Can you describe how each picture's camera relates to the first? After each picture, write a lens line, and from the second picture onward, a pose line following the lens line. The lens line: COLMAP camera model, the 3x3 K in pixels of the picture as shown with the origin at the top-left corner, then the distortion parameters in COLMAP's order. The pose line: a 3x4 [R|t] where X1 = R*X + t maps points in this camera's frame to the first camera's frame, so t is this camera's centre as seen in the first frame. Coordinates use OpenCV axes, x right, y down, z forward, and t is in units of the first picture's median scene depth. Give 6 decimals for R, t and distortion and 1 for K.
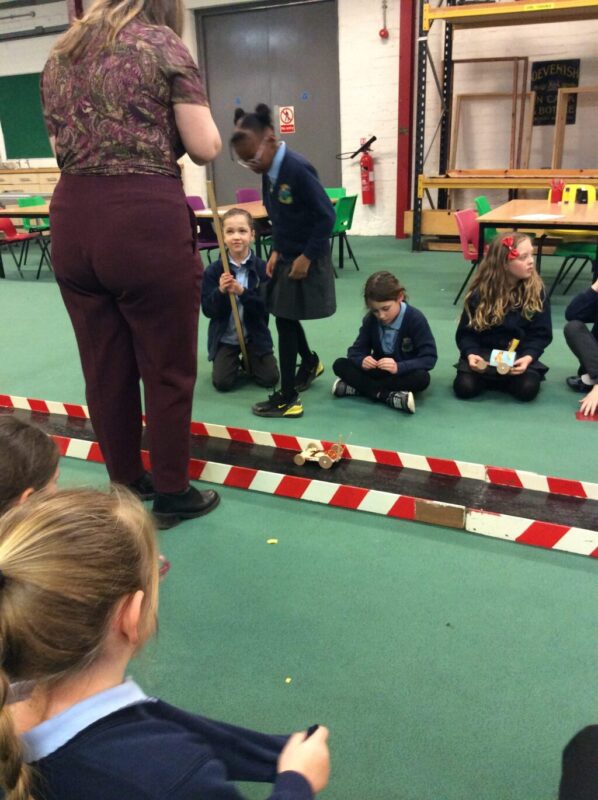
lens RADIAL K [[704.8, 0, 298.2], [0, 704.8, 388.2], [0, 0, 1]] dist [0.058675, -0.127053]
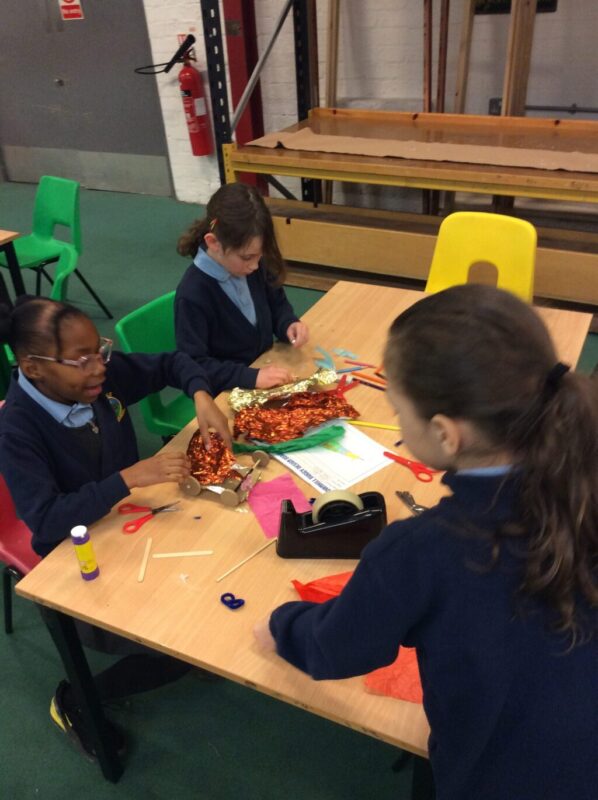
lens RADIAL K [[704.8, 0, 298.2], [0, 704.8, 388.2], [0, 0, 1]] dist [0.058675, -0.127053]
pose [[0.998149, -0.003112, -0.060730, 0.229859], [0.017314, 0.971896, 0.234773, -0.226118], [0.058293, -0.235390, 0.970151, 0.426703]]
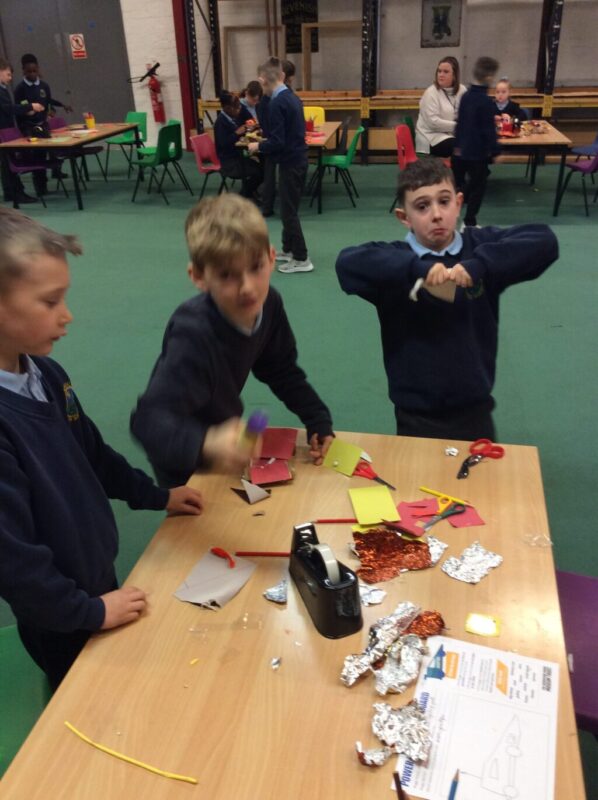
lens RADIAL K [[704.8, 0, 298.2], [0, 704.8, 388.2], [0, 0, 1]] dist [0.058675, -0.127053]
pose [[0.964681, -0.123744, 0.232546, -0.008261], [0.091567, 0.985268, 0.144435, 0.026768], [-0.246993, -0.118041, 0.961801, -0.255176]]
